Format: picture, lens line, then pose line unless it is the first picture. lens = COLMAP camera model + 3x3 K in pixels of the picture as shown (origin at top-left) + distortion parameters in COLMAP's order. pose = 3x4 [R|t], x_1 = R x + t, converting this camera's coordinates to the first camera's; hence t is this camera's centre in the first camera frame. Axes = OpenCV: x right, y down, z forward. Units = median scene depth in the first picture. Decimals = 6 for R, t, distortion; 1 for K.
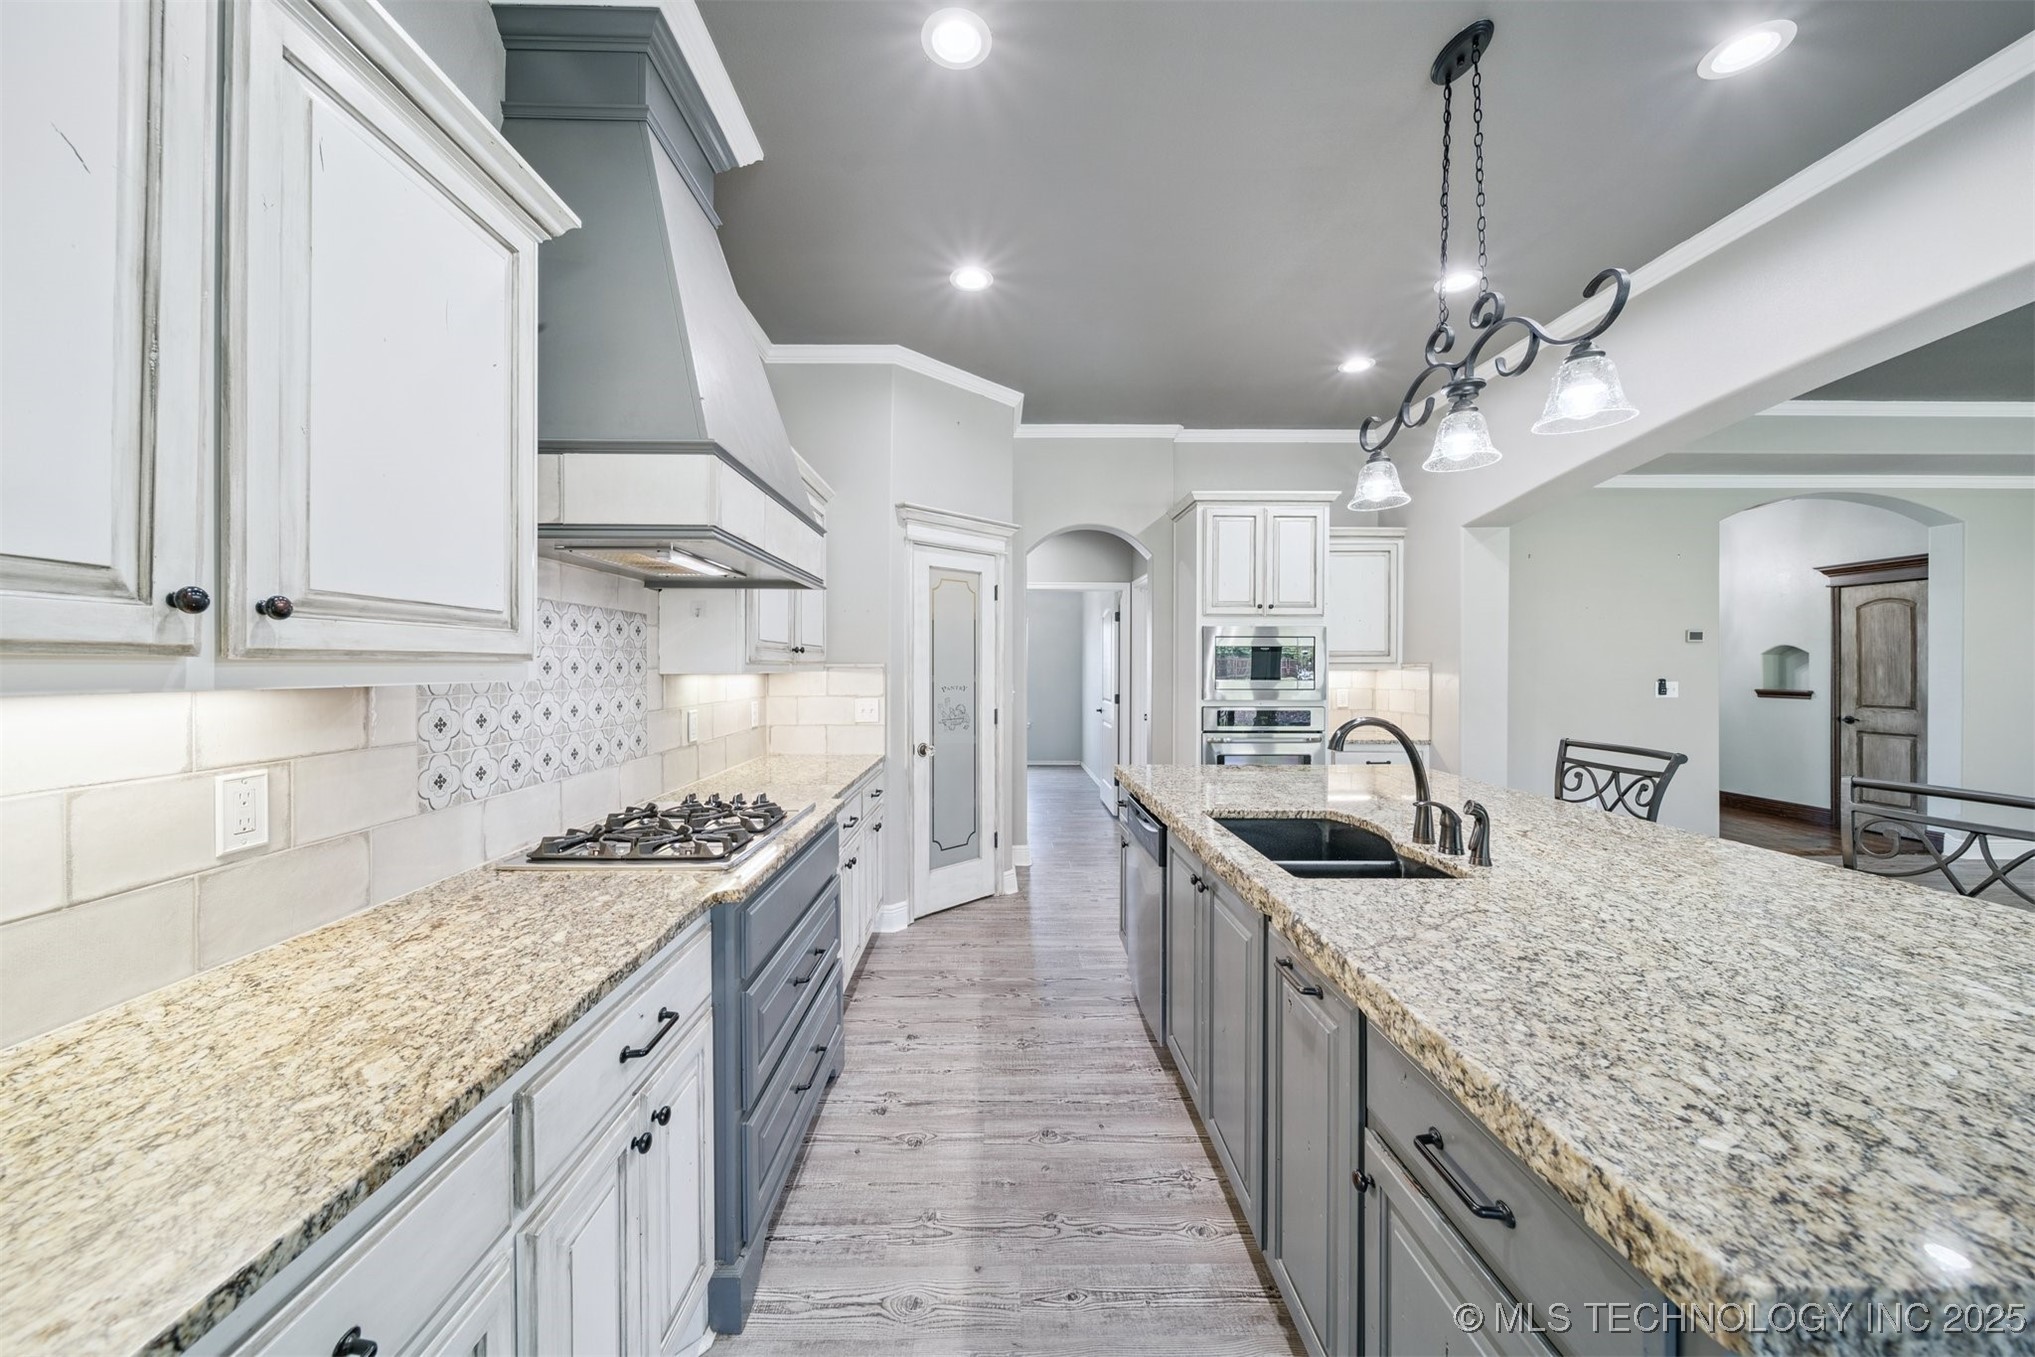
lens RADIAL K [[715.0, 0, 994.8], [0, 715.0, 665.6], [0, 0, 1]] dist [-0.001849, -0.000289]
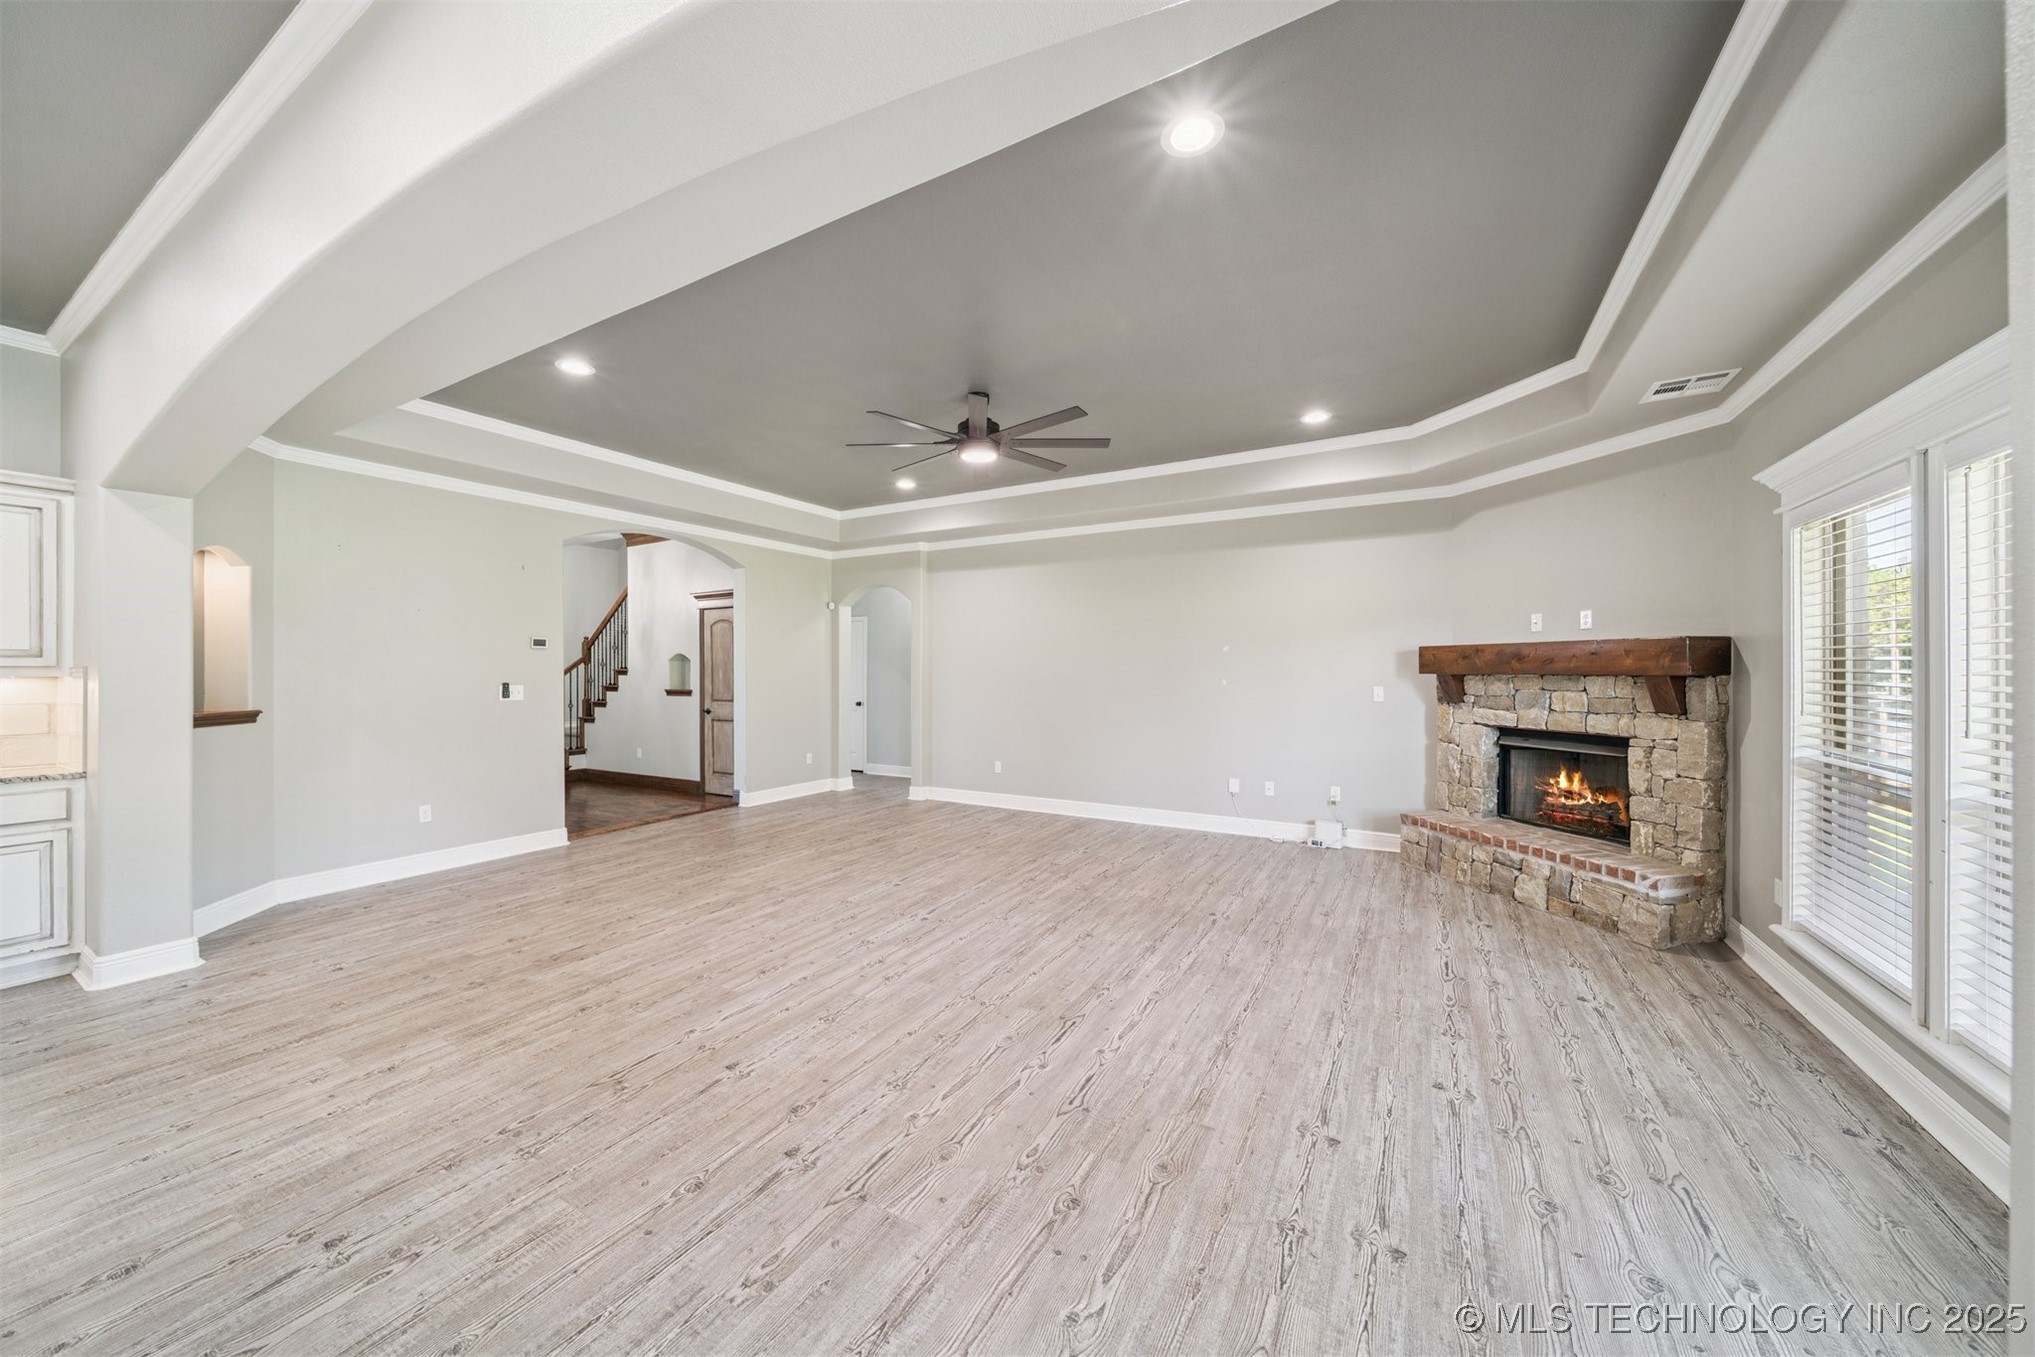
lens RADIAL K [[716.5, 0, 1010.6], [0, 716.5, 671.2], [0, 0, 1]] dist [-0.002165, -0.000364]
pose [[0.504742, -0.002886, 0.863266, 0.879200], [0.002672, 0.999995, 0.001781, 0.004106], [-0.863266, 0.001407, 0.504747, -0.375044]]
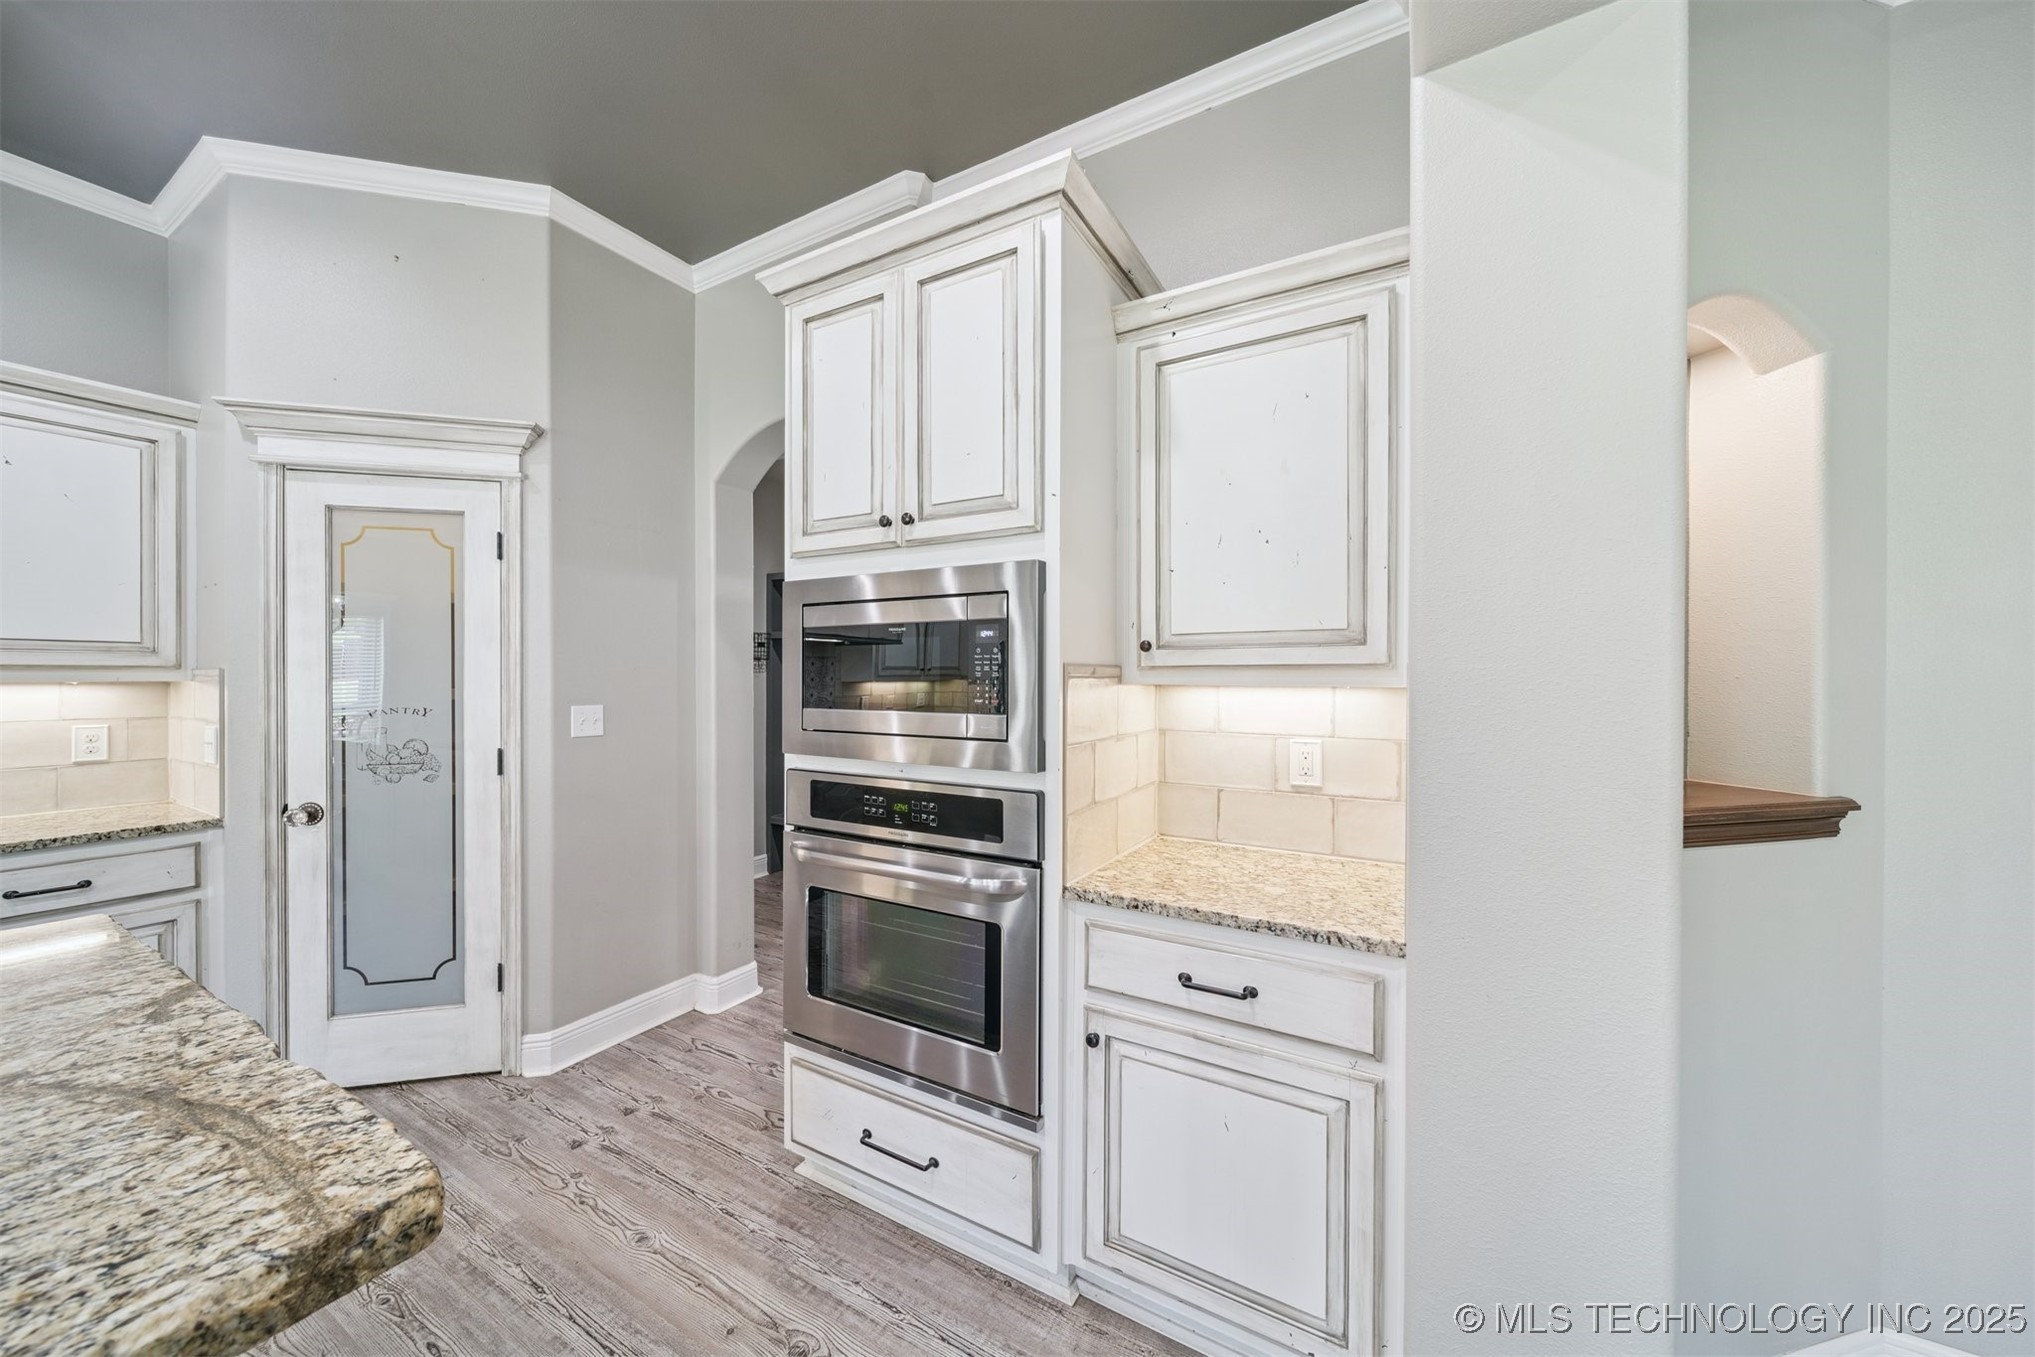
lens RADIAL K [[734.2, 0, 980.1], [0, 734.2, 674.9], [0, 0, 1]] dist [-0.000364, -0.000153]
pose [[0.856370, 0.000552, -0.516363, 1.182456], [-0.002179, 0.999994, -0.002544, 0.003395], [0.516358, 0.003304, 0.856366, 1.295416]]
